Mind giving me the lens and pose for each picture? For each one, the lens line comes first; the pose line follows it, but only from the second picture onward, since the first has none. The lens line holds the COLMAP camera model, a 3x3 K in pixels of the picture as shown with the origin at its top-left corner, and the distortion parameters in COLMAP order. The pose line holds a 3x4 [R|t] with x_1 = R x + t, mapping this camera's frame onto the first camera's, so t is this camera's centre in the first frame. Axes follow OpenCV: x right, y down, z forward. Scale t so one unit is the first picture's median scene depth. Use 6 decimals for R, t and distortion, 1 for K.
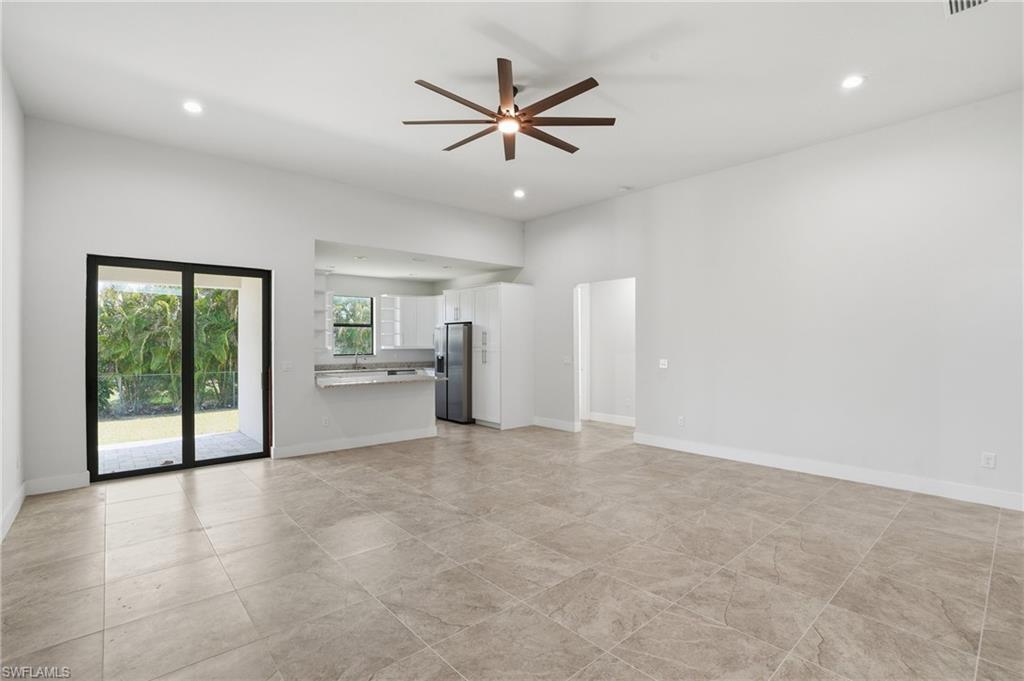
lens RADIAL K [[472.5, 0, 521.9], [0, 472.5, 339.2], [0, 0, 1]] dist [-0.065633, 0.021455]
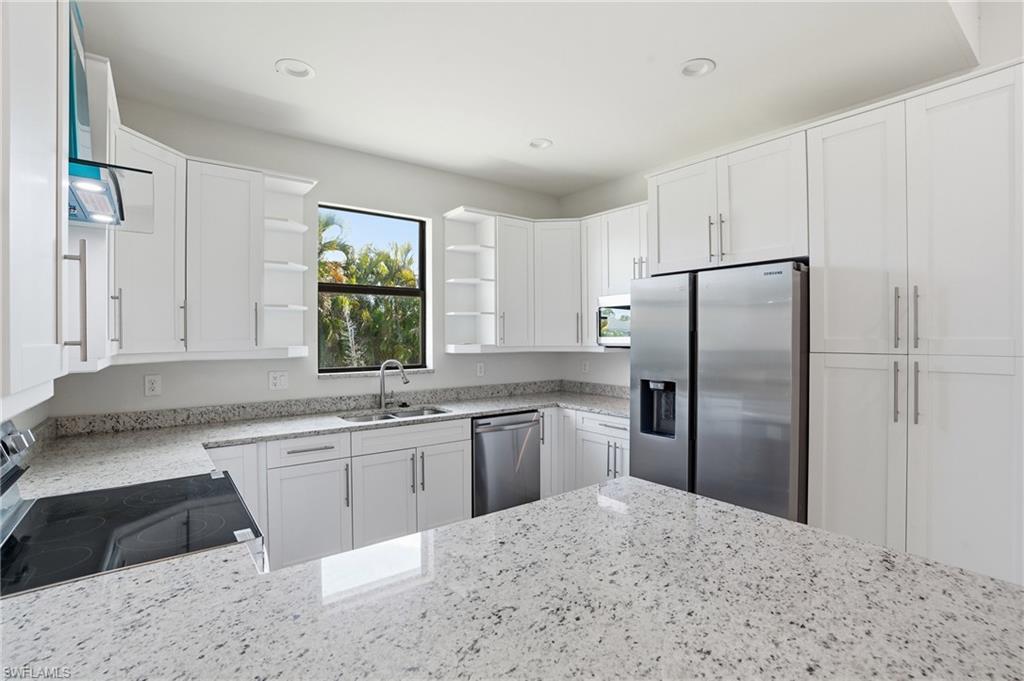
lens RADIAL K [[484.5, 0, 512.0], [0, 484.5, 340.5], [0, 0, 1]] dist [-0.025657, 0.000525]
pose [[0.996852, -0.000023, -0.079288, -0.409051], [0.001054, 0.999915, 0.012959, 0.010913], [0.079281, -0.013002, 0.996767, 1.160716]]
